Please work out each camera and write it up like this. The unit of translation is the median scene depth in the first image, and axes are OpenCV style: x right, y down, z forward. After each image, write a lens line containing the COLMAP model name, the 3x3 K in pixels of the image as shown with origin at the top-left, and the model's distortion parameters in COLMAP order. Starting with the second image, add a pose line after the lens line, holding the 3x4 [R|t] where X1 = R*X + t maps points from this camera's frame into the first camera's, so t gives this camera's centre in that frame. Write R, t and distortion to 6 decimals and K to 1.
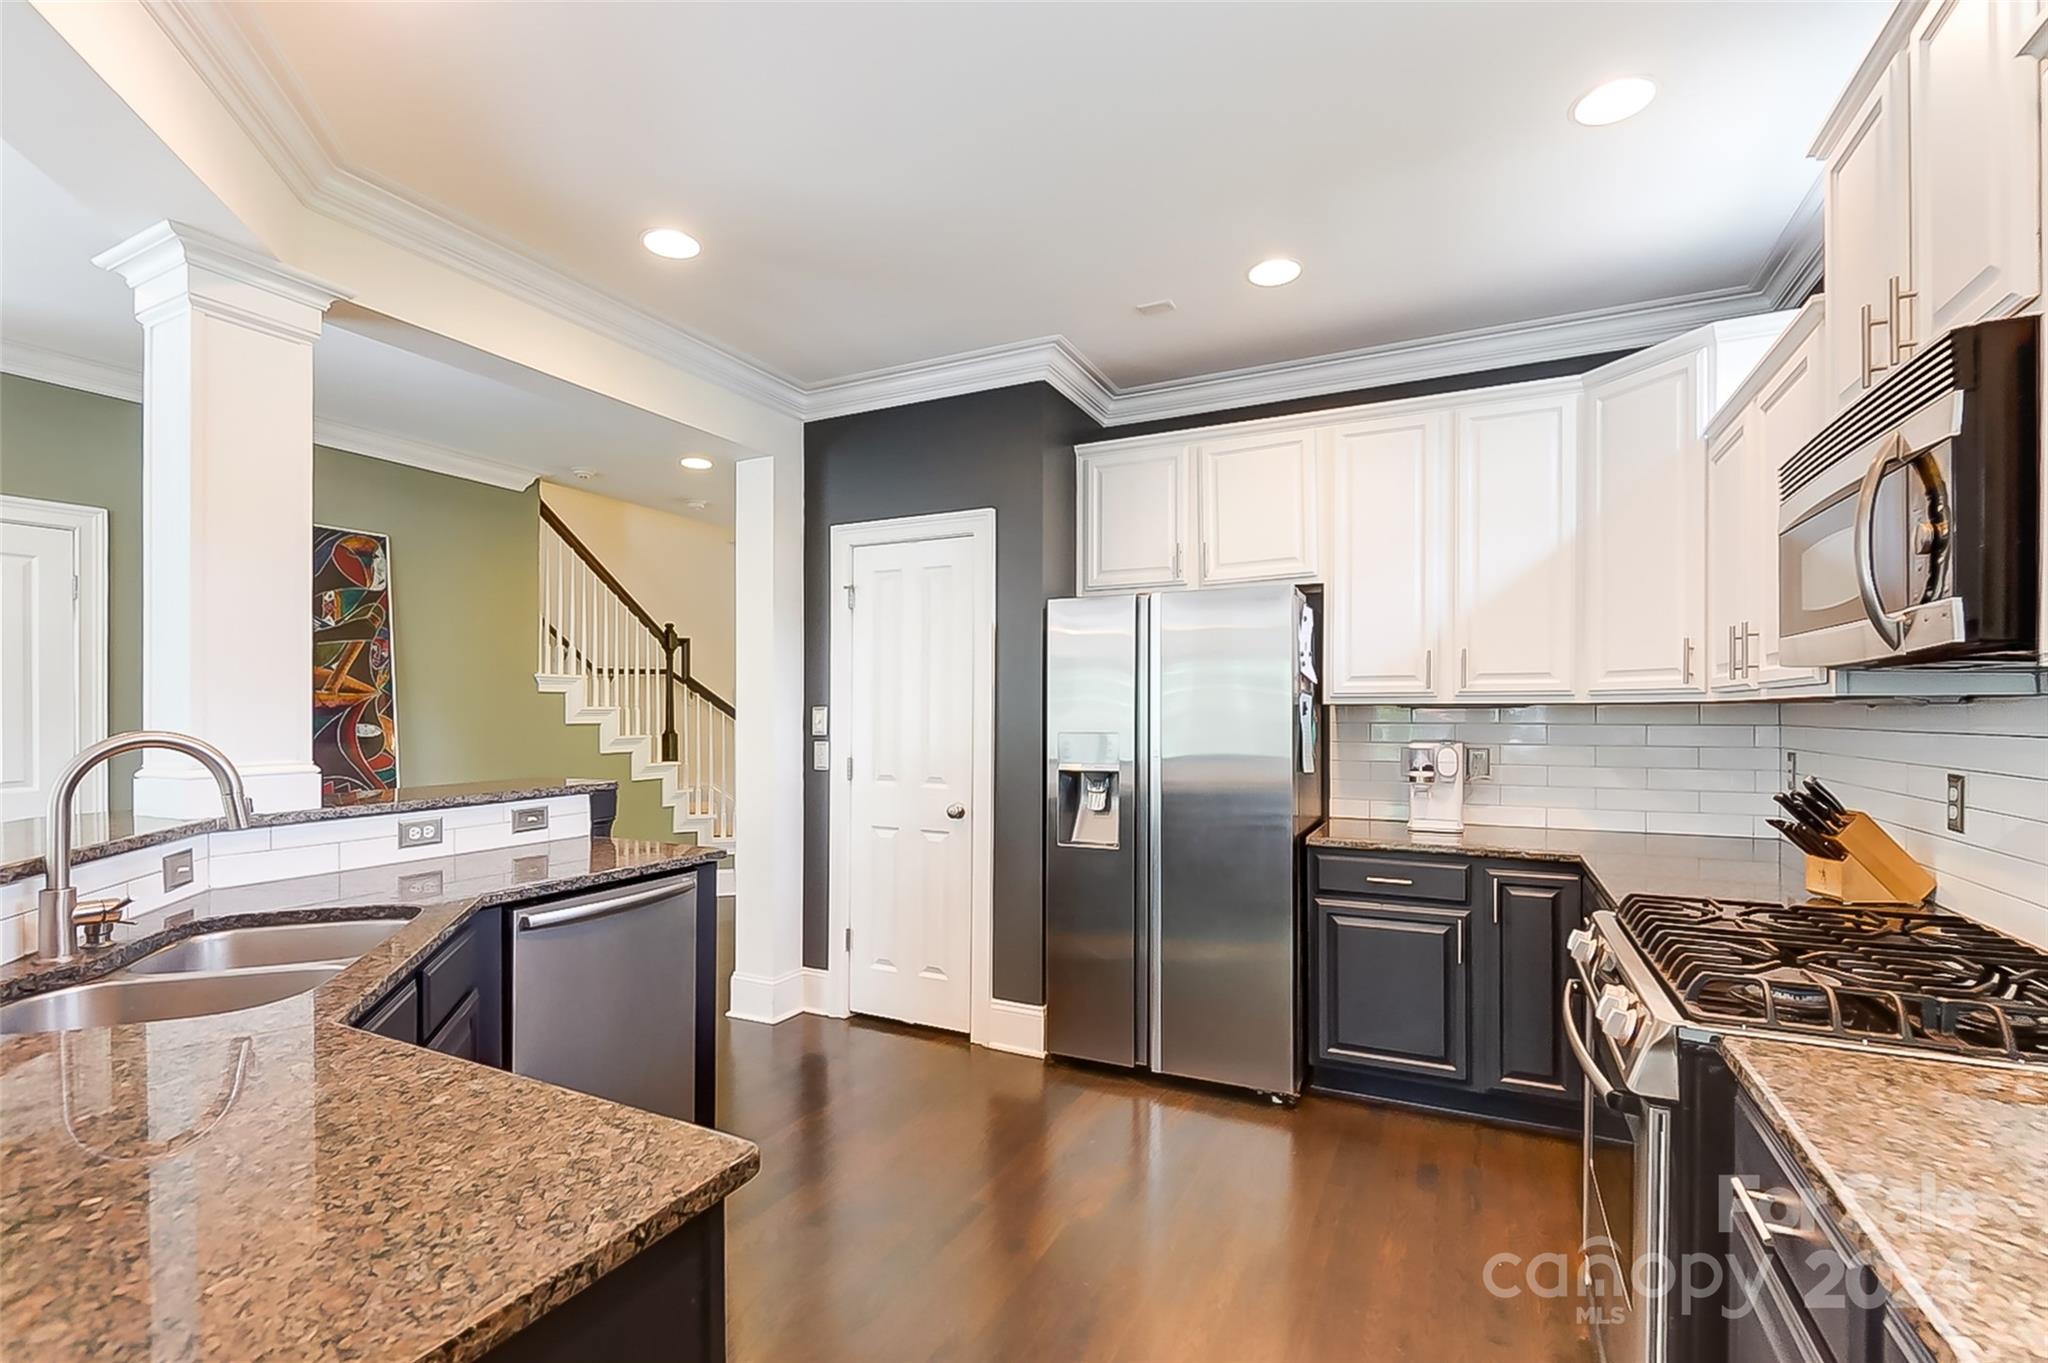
lens RADIAL K [[923.3, 0, 1018.3], [0, 923.3, 674.3], [0, 0, 1]] dist [0.014336, -0.000038]
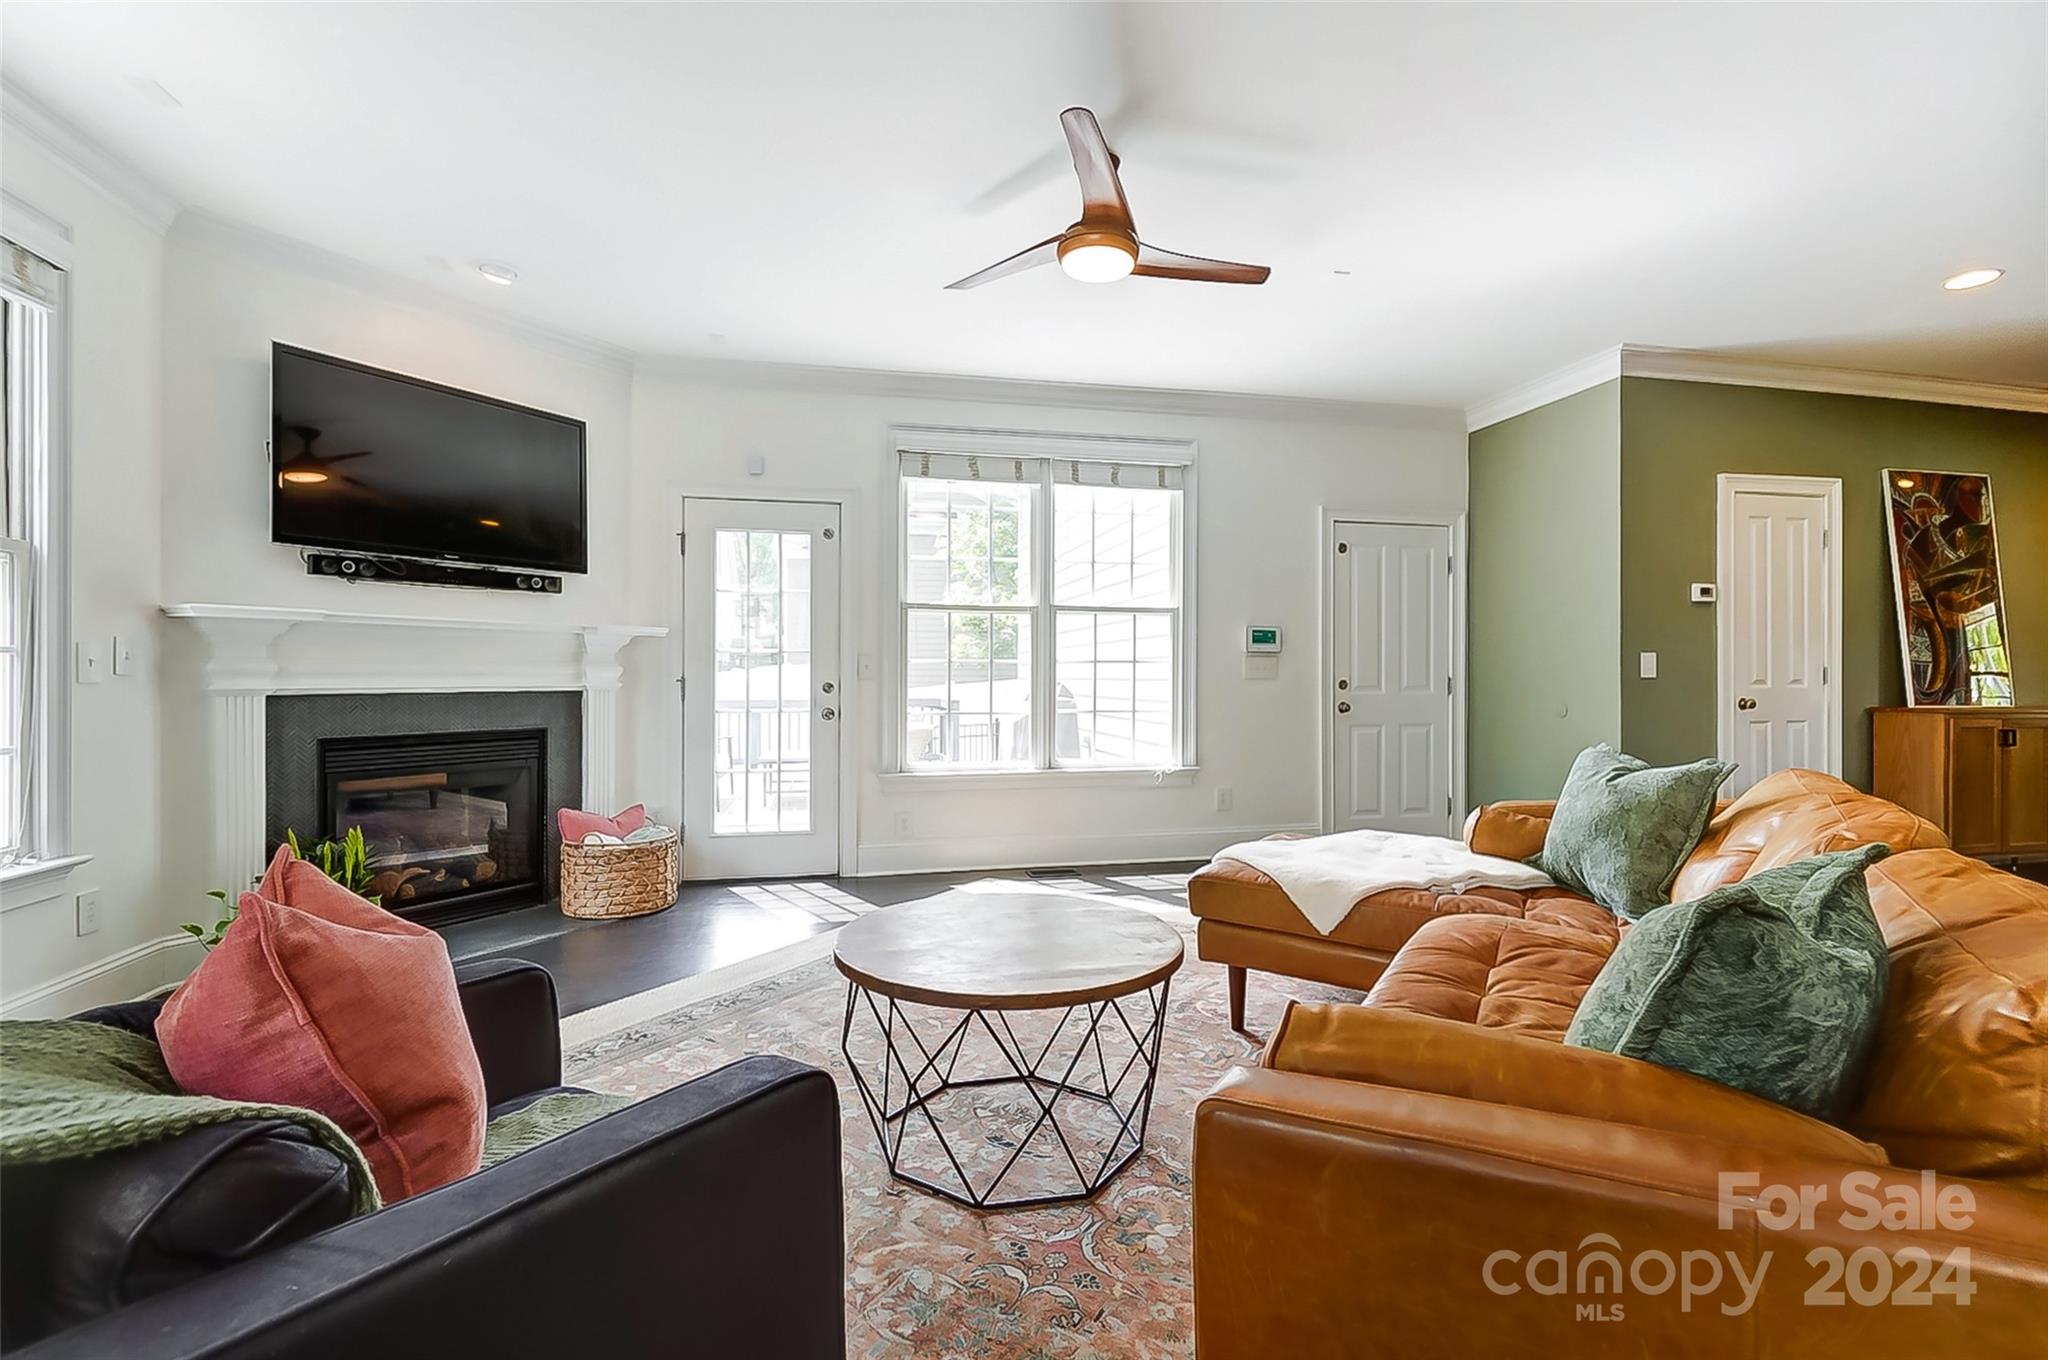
lens RADIAL K [[923.3, 0, 1018.3], [0, 923.3, 672.8], [0, 0, 1]] dist [0.014336, -0.000038]
pose [[0.664366, -0.000505, -0.747407, -0.650213], [0.024536, 0.999476, 0.021134, 0.037890], [0.747005, -0.032379, 0.664030, -0.662651]]
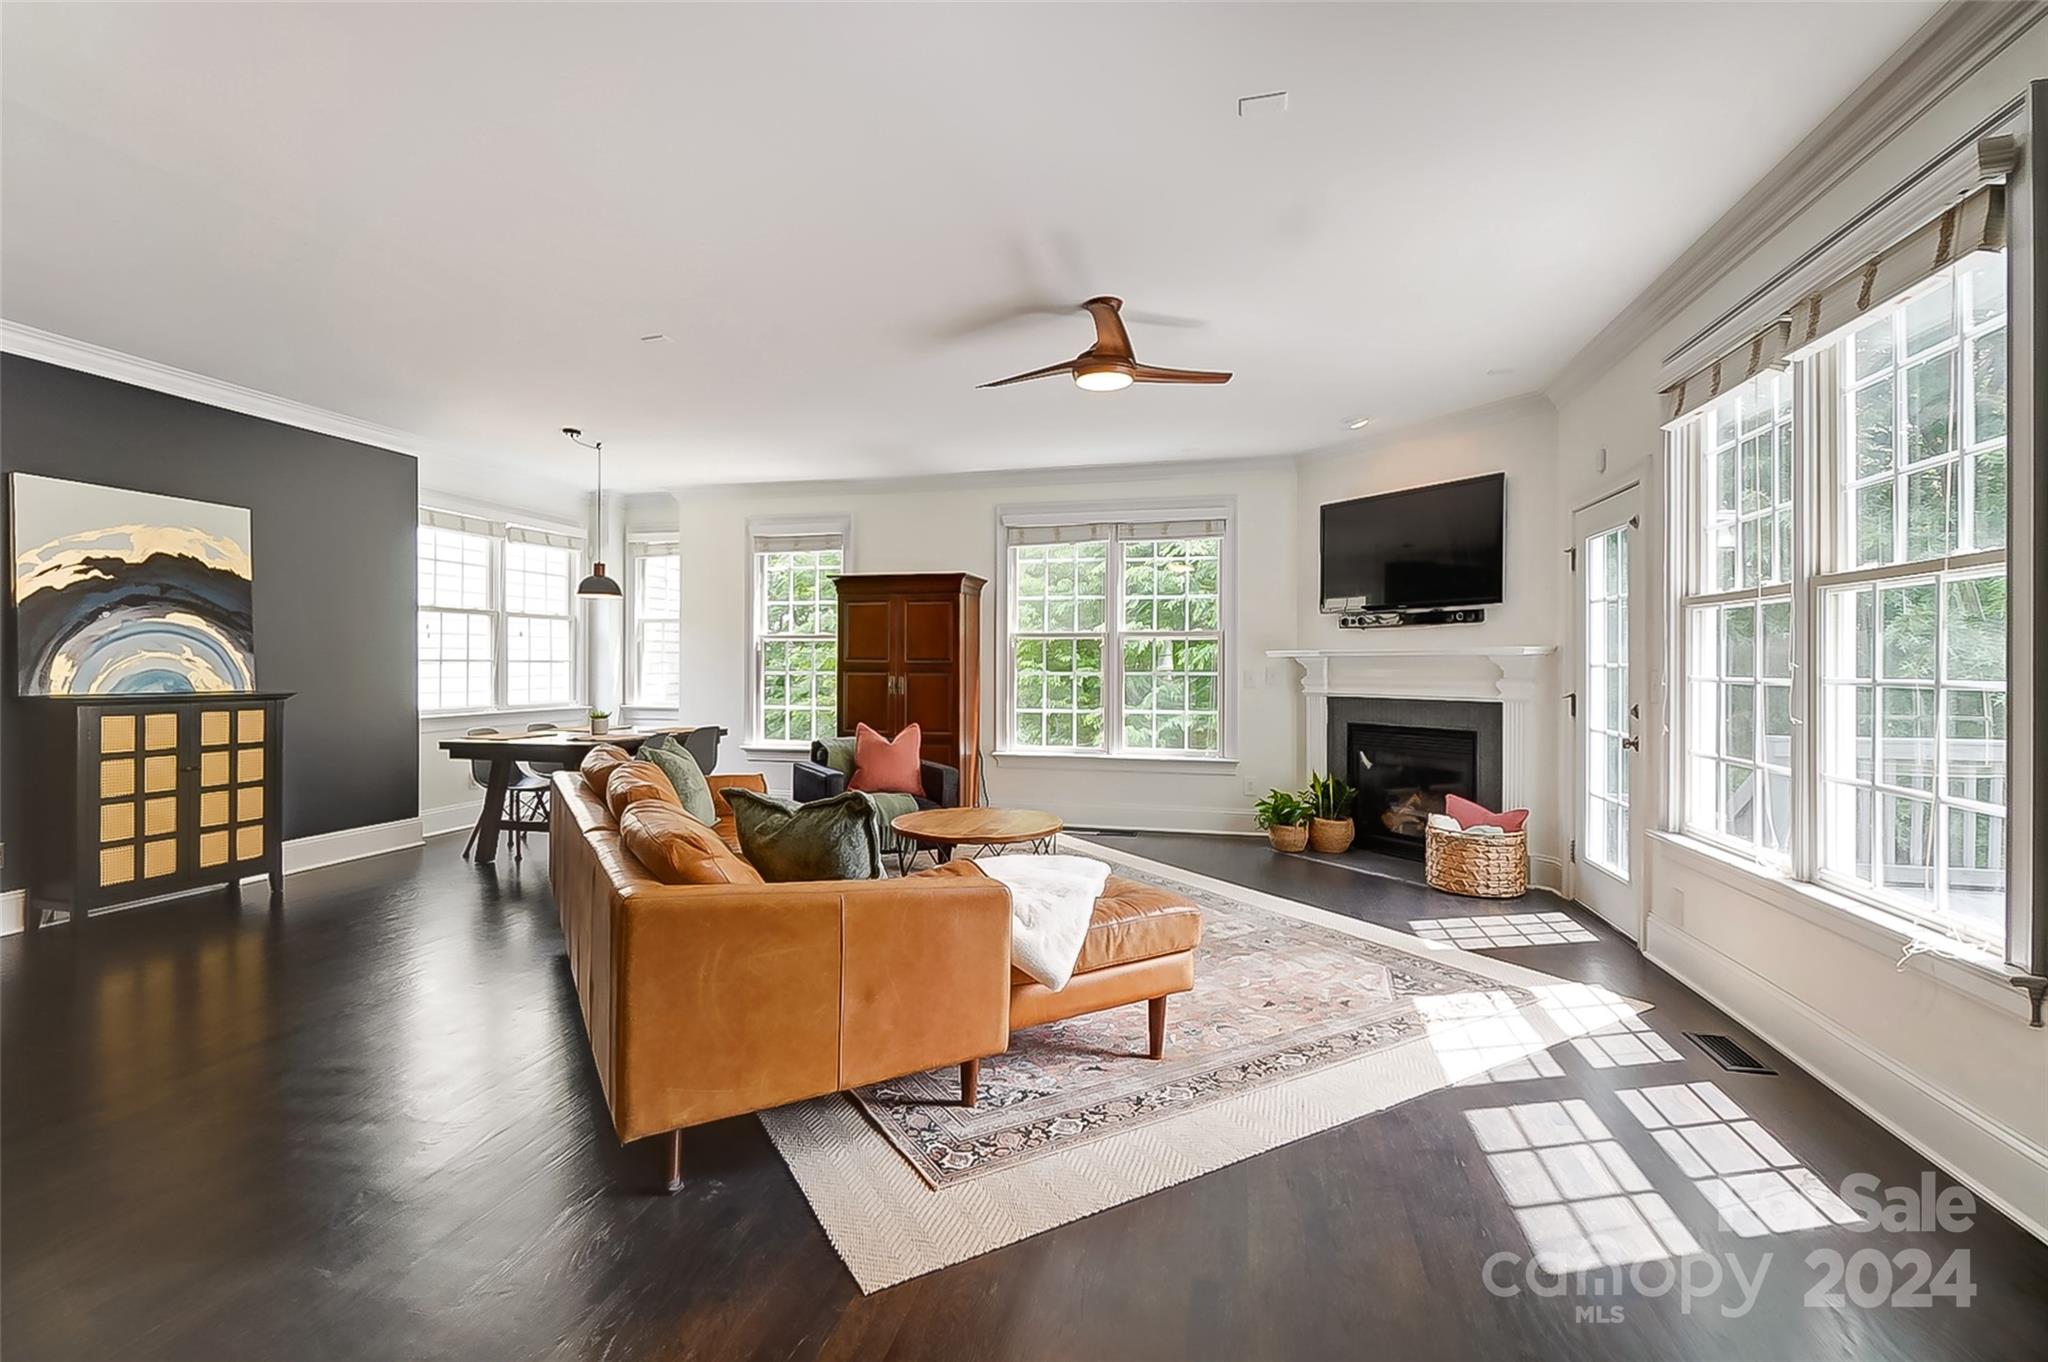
lens RADIAL K [[923.3, 0, 1018.3], [0, 923.3, 673.8], [0, 0, 1]] dist [0.014336, -0.000038]
pose [[-0.964232, 0.005381, -0.265006, -0.813817], [0.012478, 0.999607, -0.025102, 0.052533], [0.264767, -0.027510, -0.963920, 0.649868]]
